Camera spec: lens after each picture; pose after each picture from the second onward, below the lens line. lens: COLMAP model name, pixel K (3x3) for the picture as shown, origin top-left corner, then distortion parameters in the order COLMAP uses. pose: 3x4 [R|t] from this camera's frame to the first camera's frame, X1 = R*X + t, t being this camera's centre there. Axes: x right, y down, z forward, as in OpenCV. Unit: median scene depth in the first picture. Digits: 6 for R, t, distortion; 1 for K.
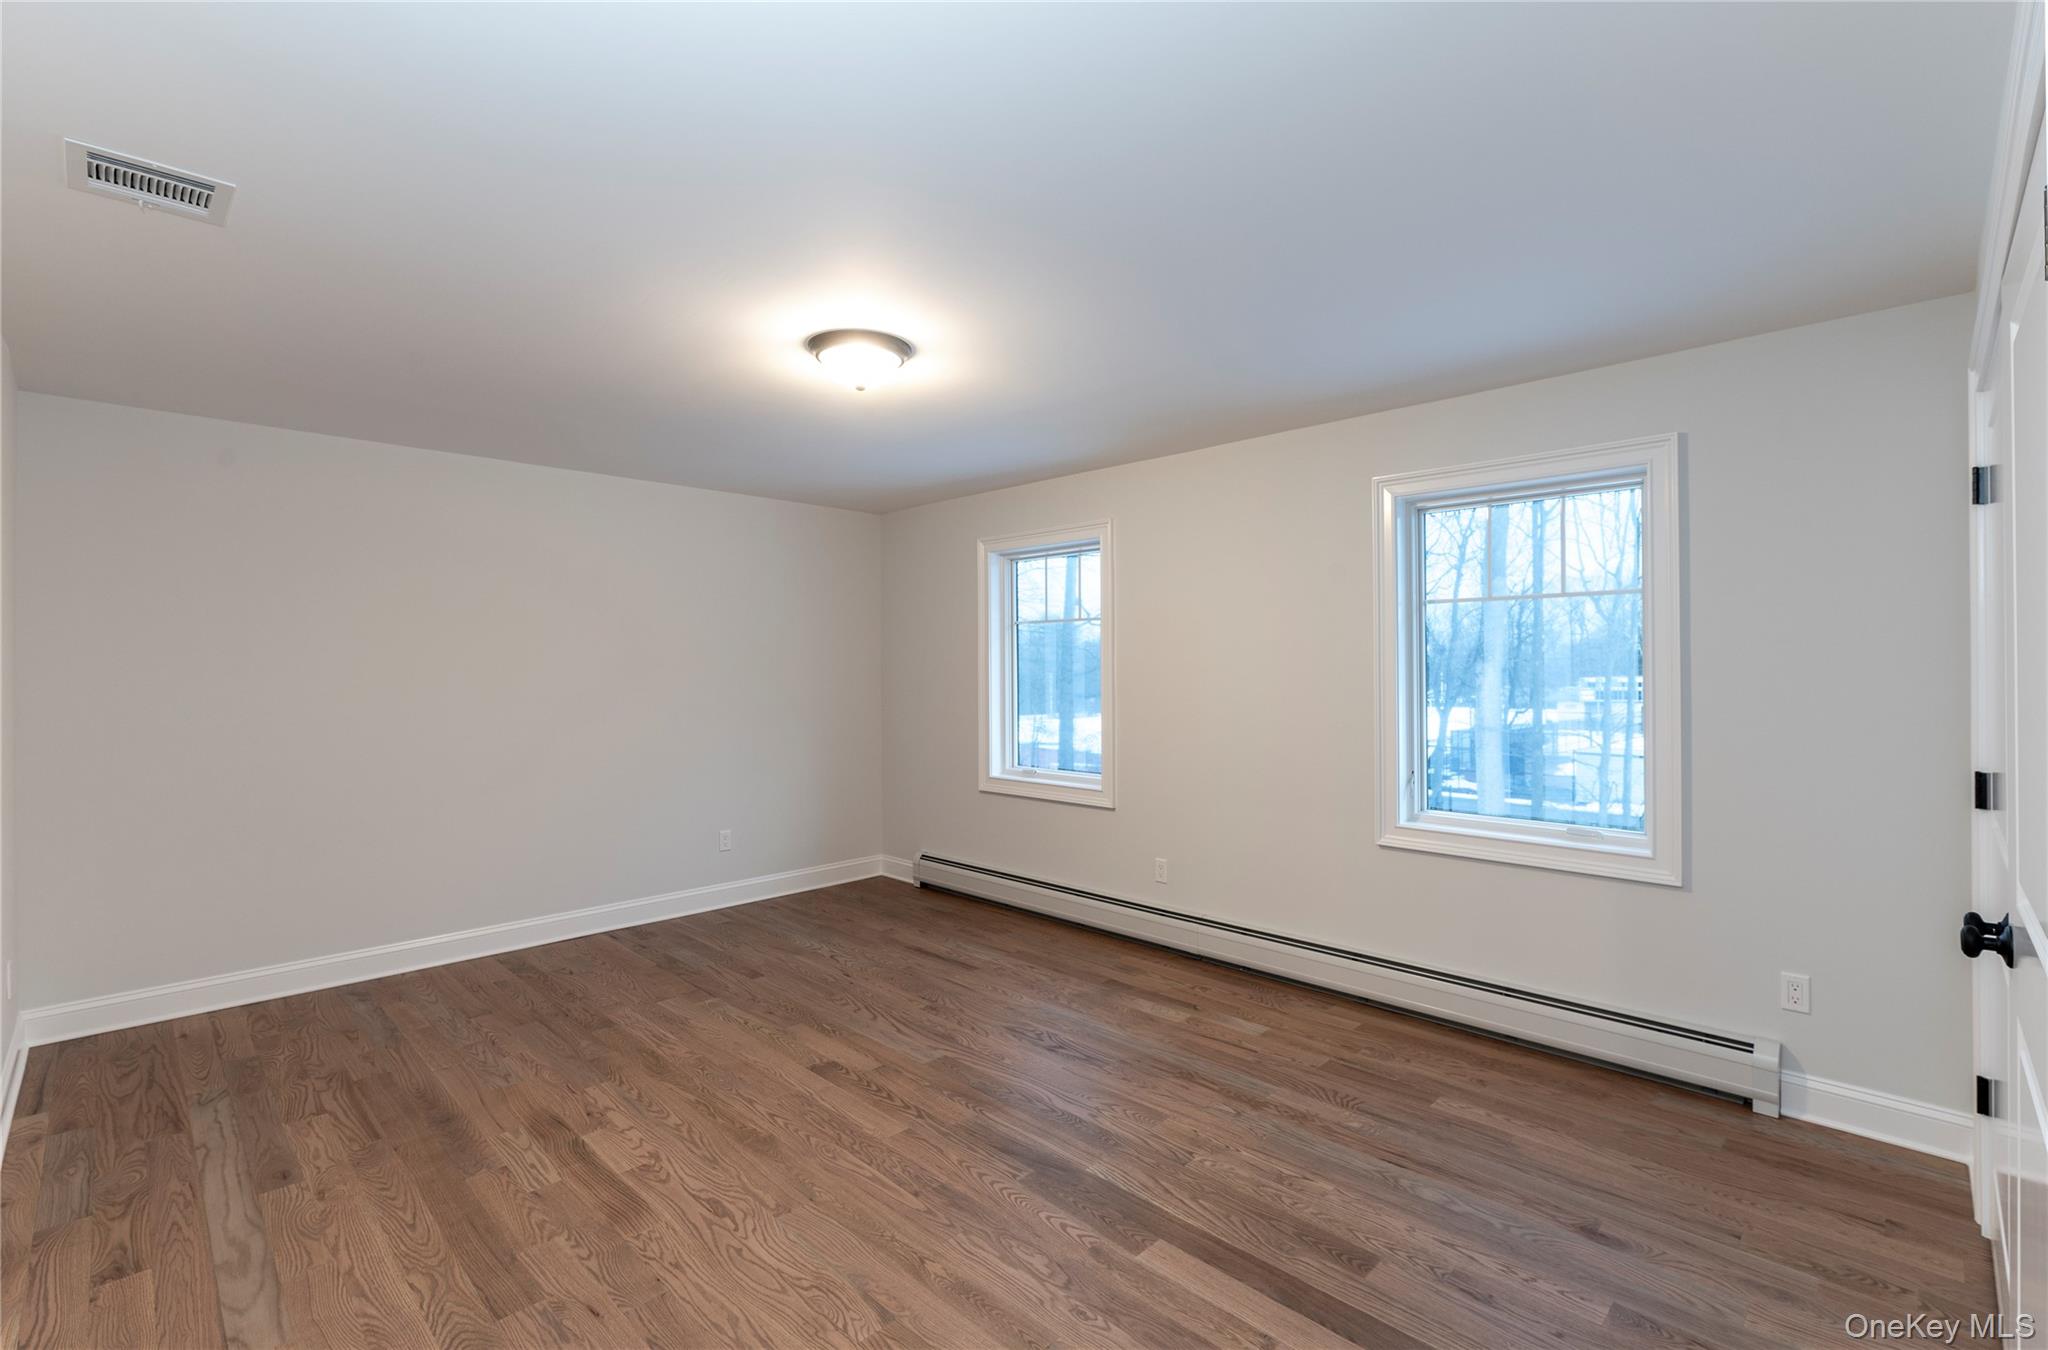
lens RADIAL K [[921.0, 0, 1023.4], [0, 921.0, 667.0], [0, 0, 1]] dist [-0.000736, -0.000165]
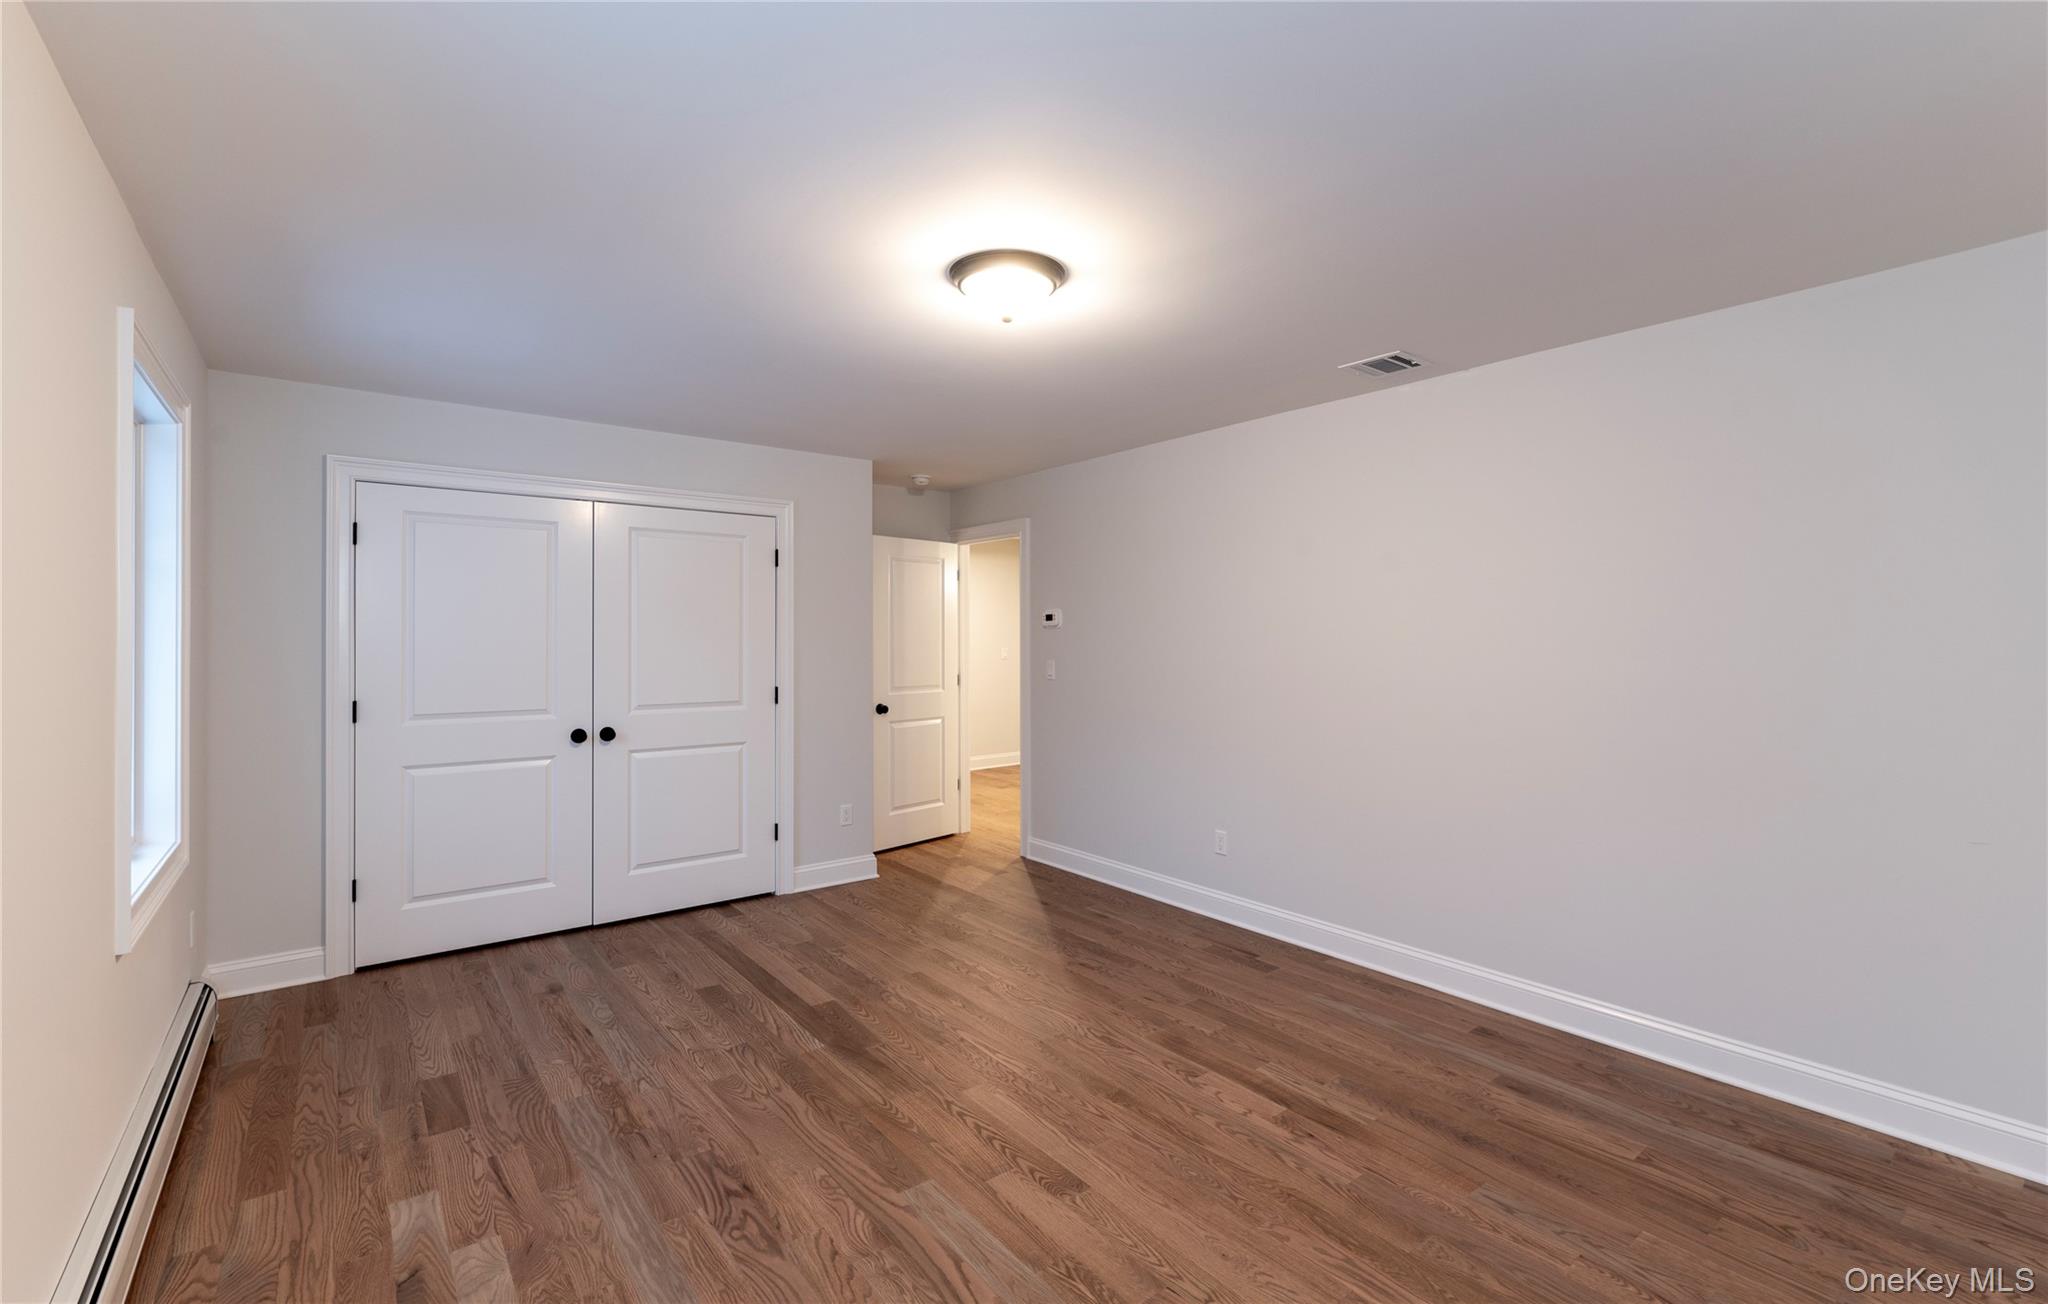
lens RADIAL K [[839.6, 0, 1023.9], [0, 839.6, 642.8], [0, 0, 1]] dist [0.001366, 0.000078]
pose [[-0.993740, 0.005429, 0.111584, -0.290811], [0.006411, 0.999944, 0.008447, -0.002699], [-0.111532, 0.009110, -0.993719, 1.856646]]
